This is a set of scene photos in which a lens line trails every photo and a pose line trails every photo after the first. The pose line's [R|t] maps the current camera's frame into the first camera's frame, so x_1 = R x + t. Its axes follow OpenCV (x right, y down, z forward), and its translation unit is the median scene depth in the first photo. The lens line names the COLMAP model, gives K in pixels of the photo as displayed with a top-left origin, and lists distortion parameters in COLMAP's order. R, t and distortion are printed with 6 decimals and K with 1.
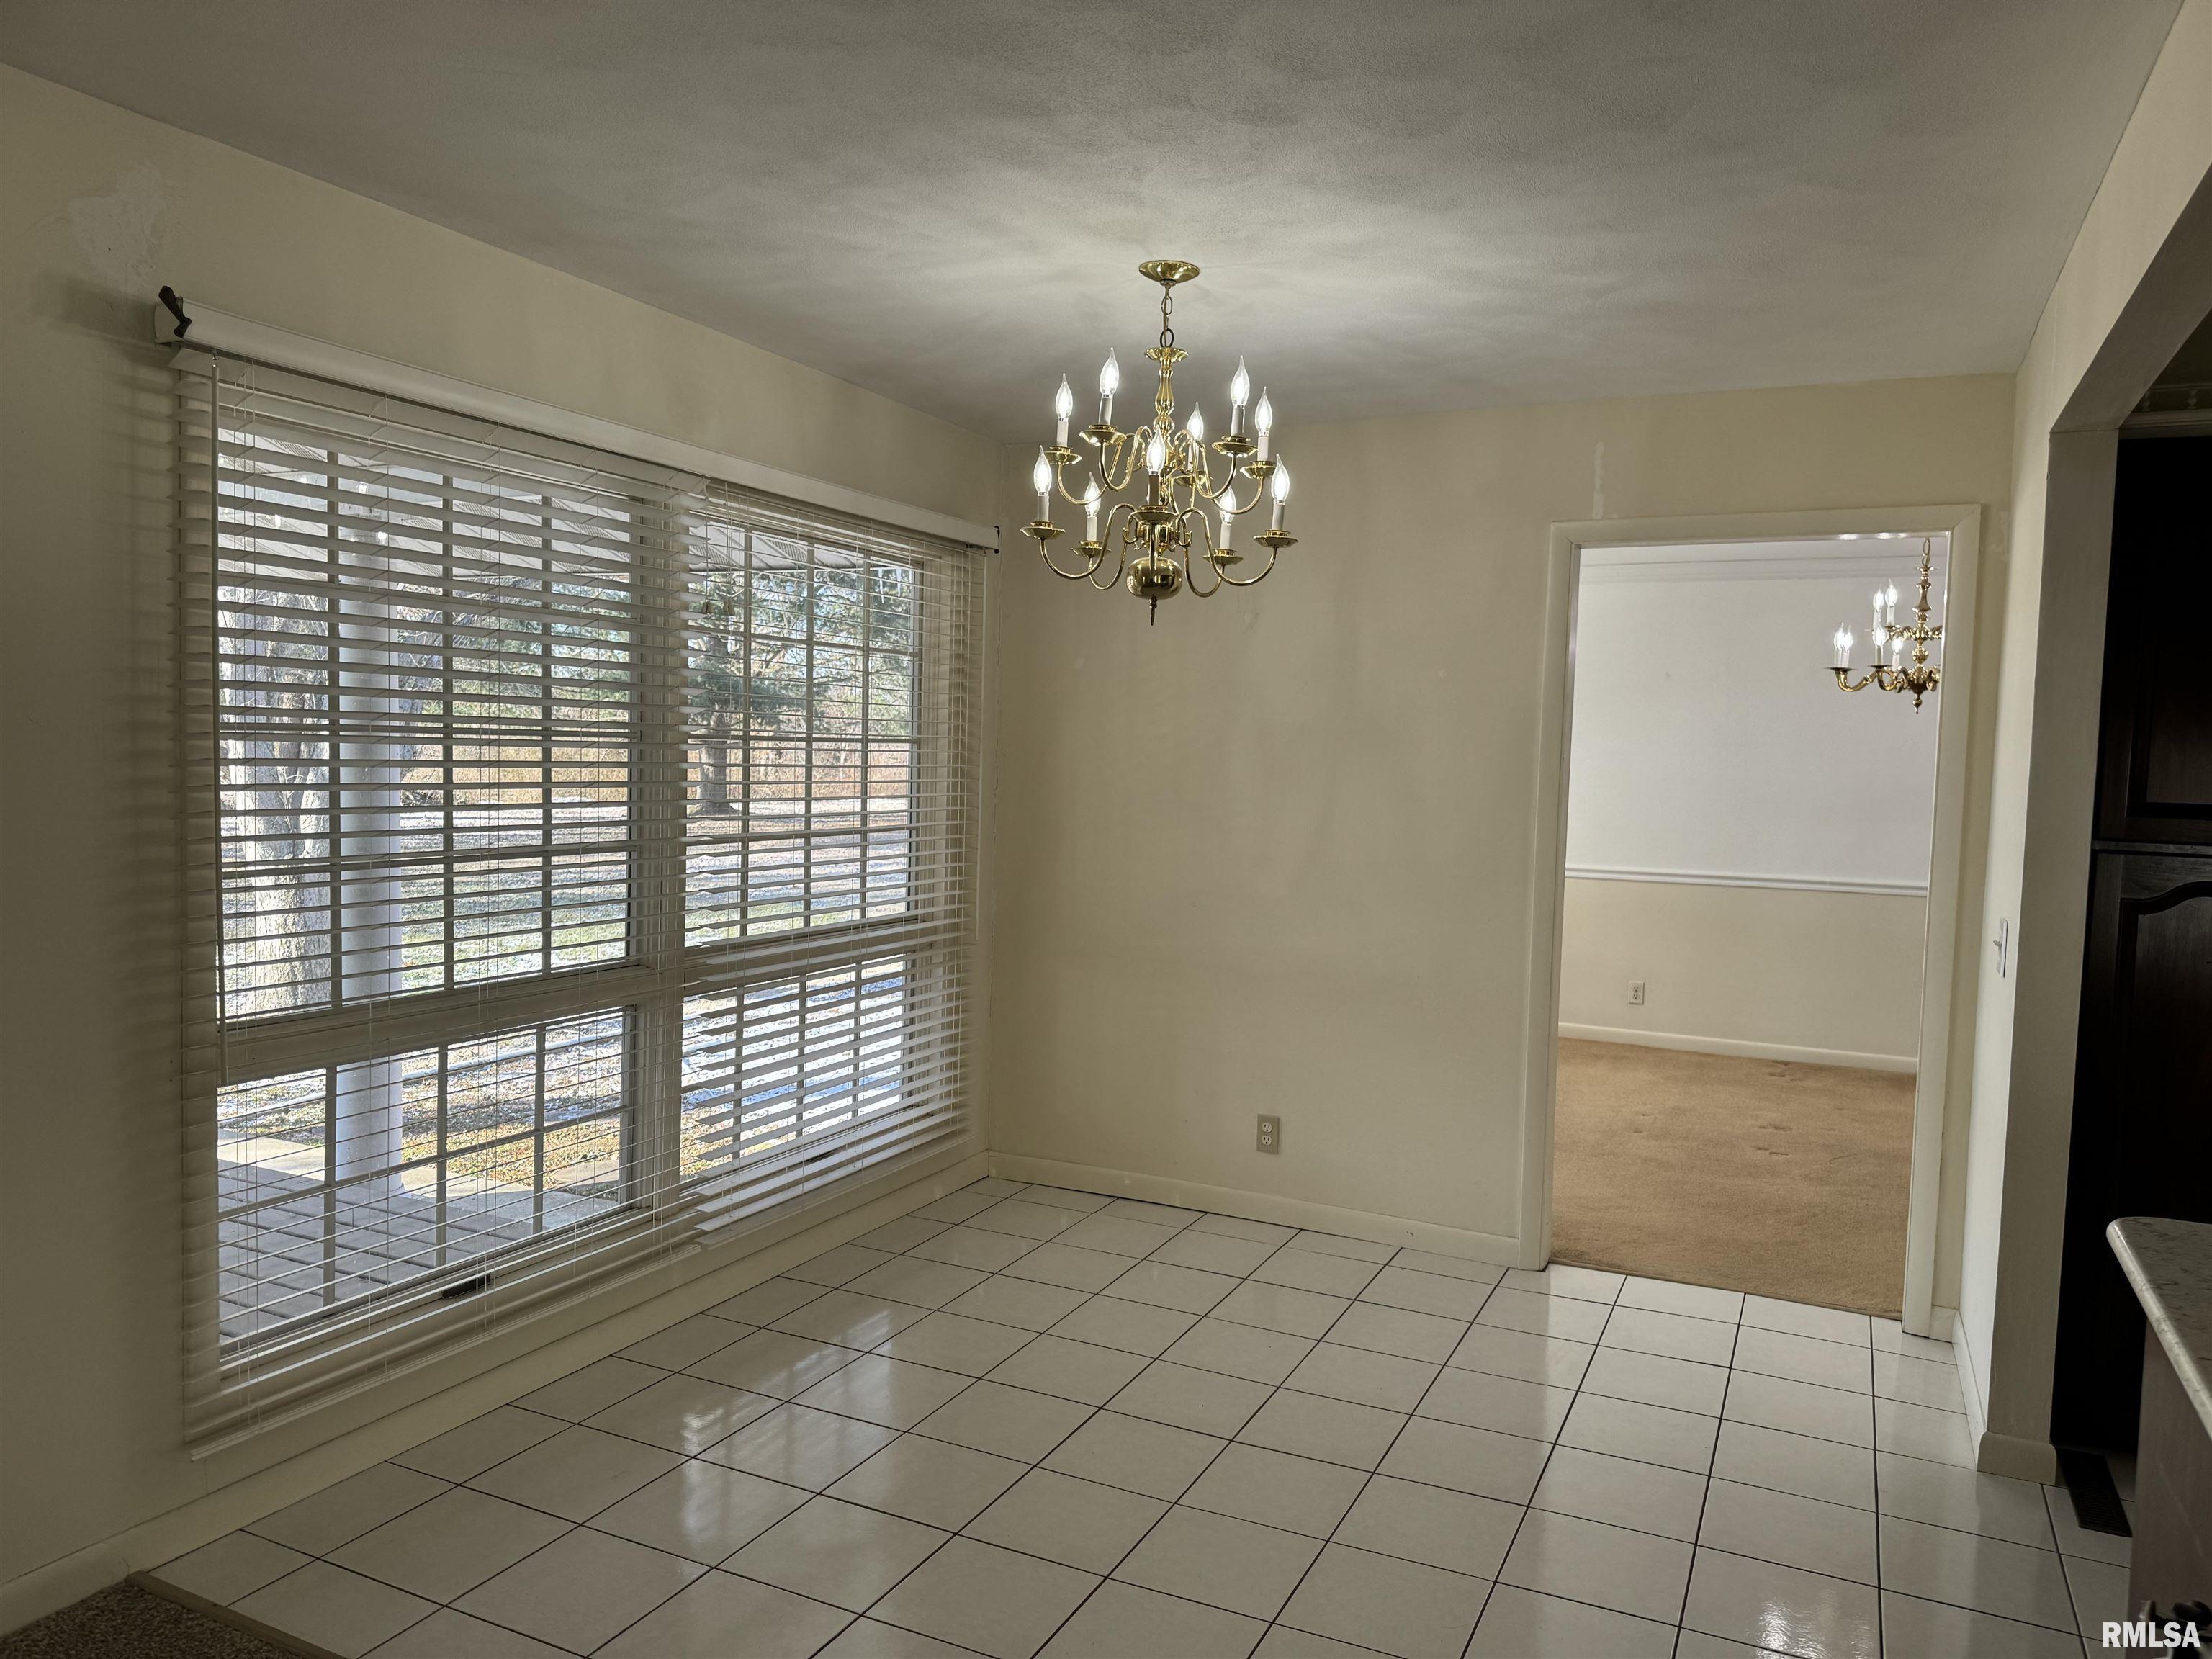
lens RADIAL K [[1564.5, 0, 1111.0], [0, 1564.5, 840.3], [0, 0, 1]] dist [0.000145, -0.007347]
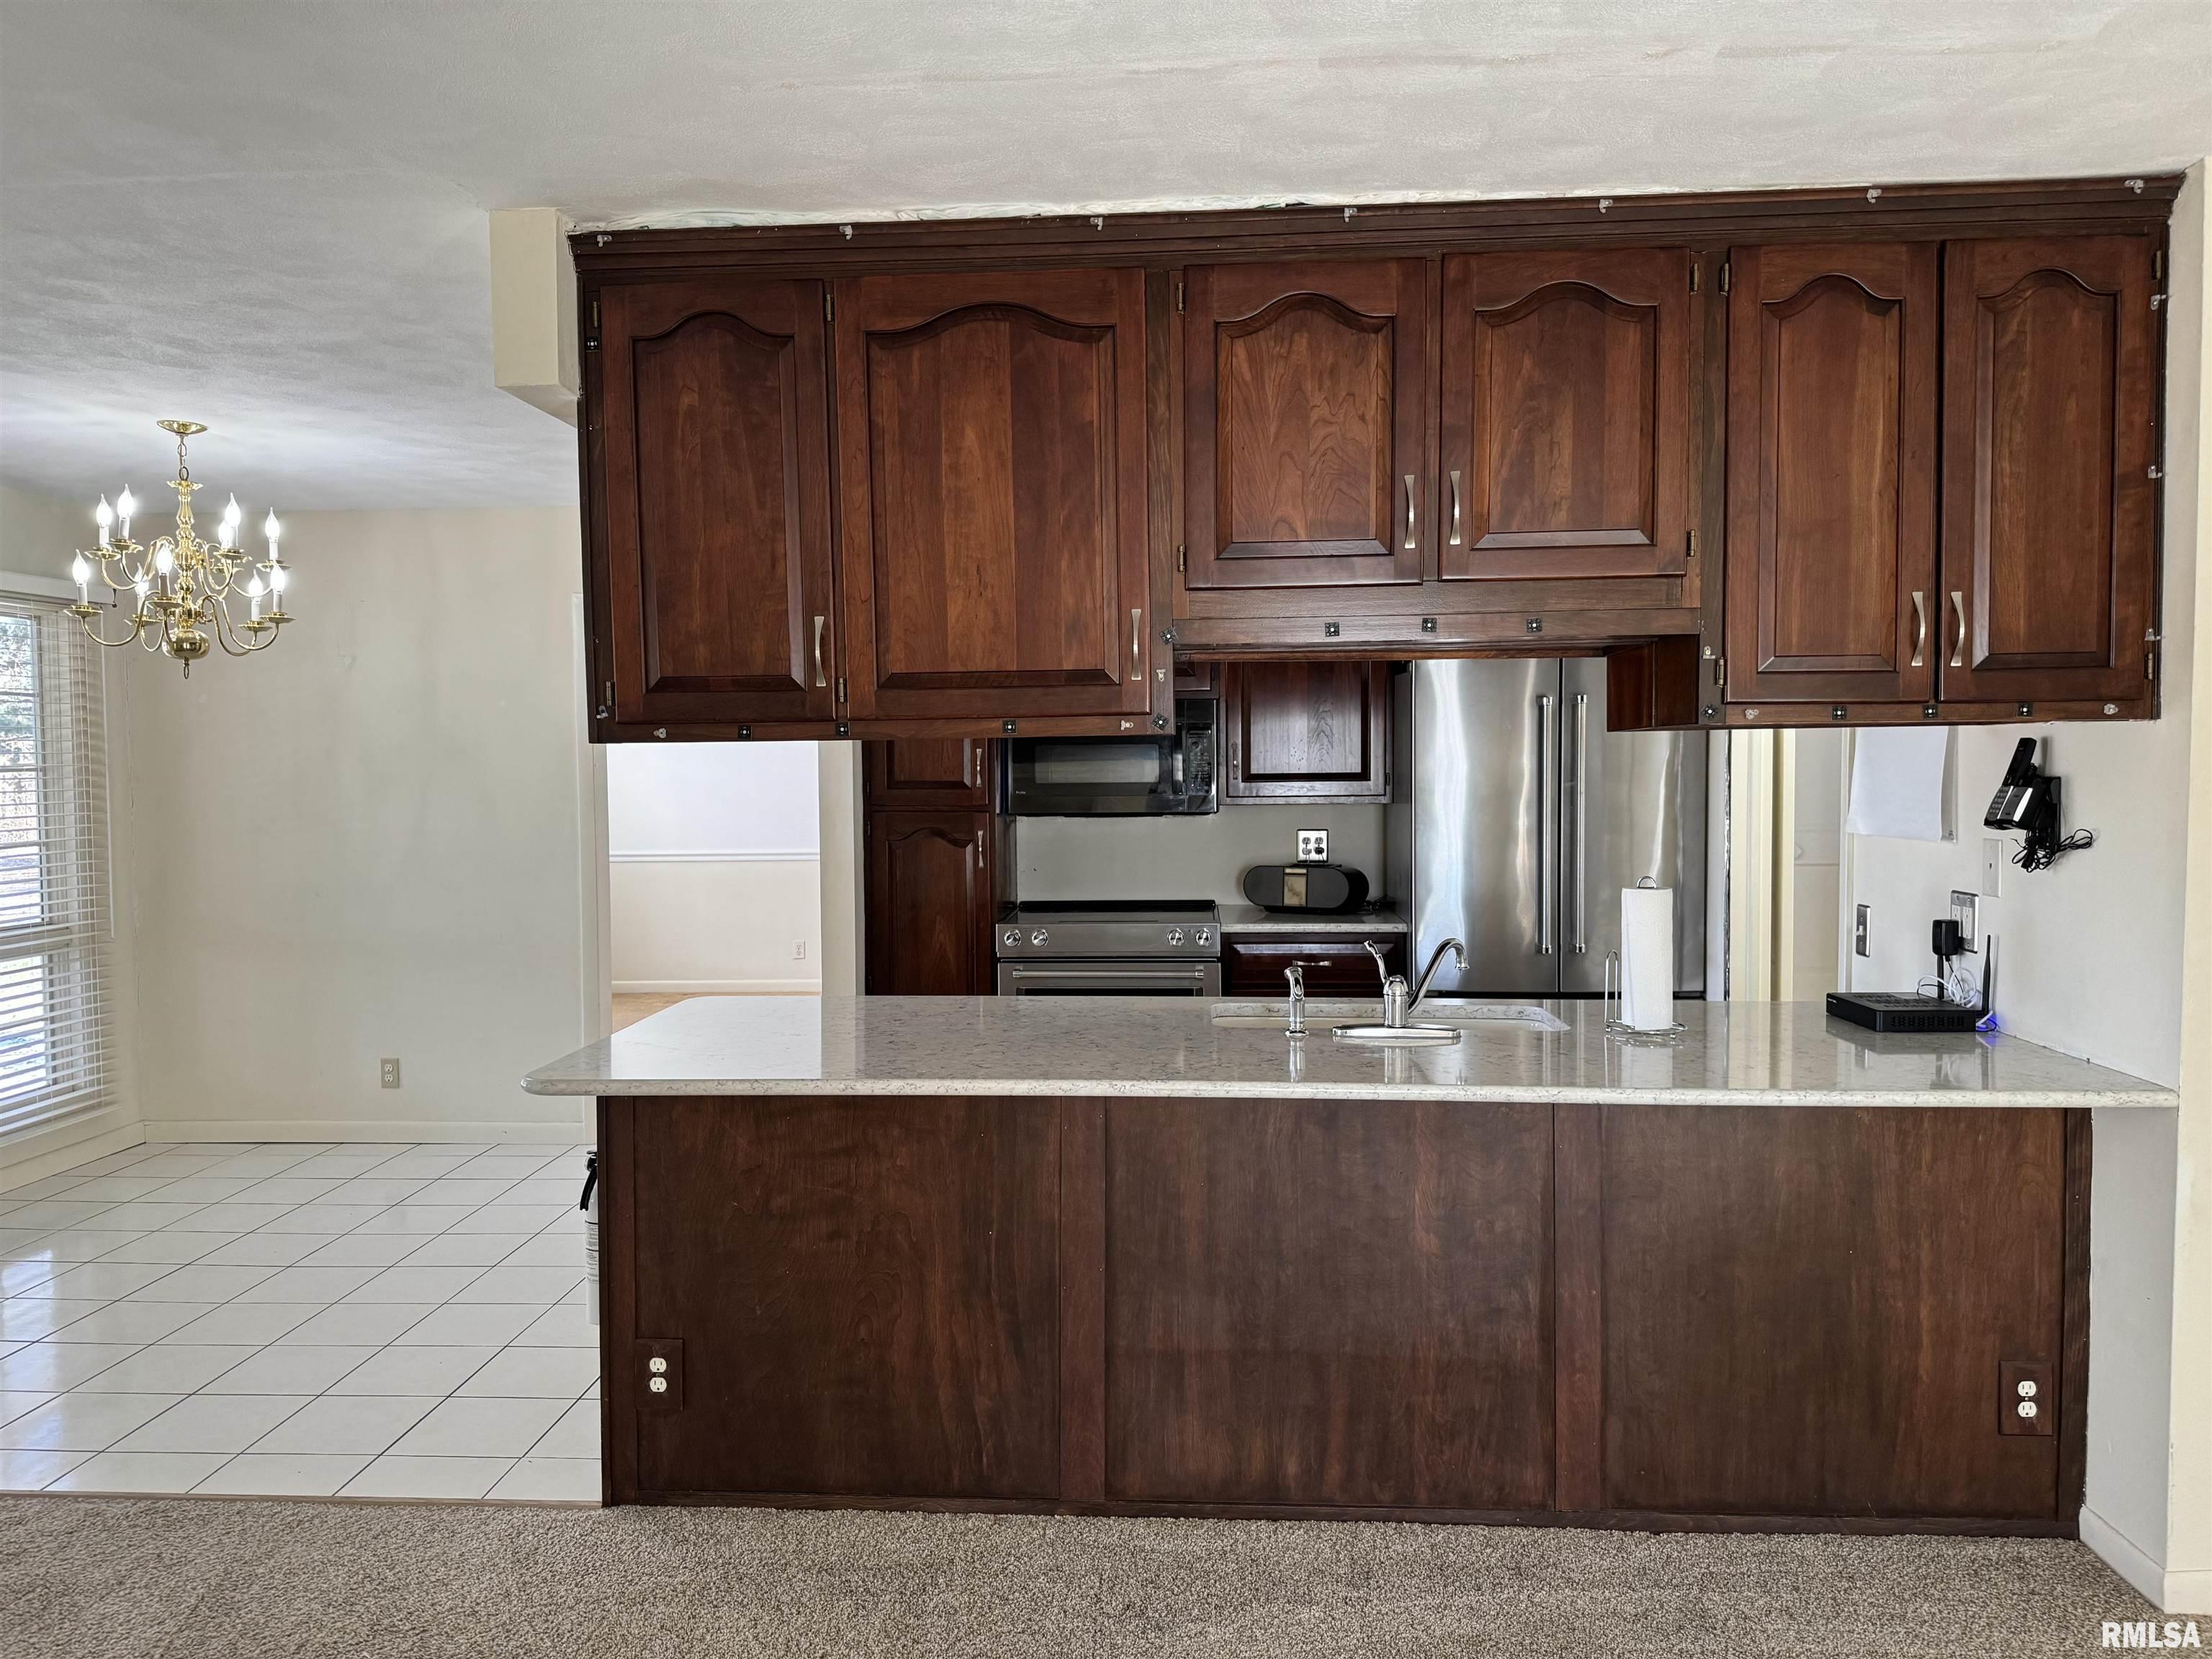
lens RADIAL K [[1564.5, 0, 1098.2], [0, 1564.5, 813.5], [0, 0, 1]] dist [0.000145, -0.007347]
pose [[0.923684, -0.047500, 0.380199, 0.161198], [0.055838, 0.998380, -0.010925, 0.026876], [-0.379064, 0.031321, 0.924840, -0.383178]]
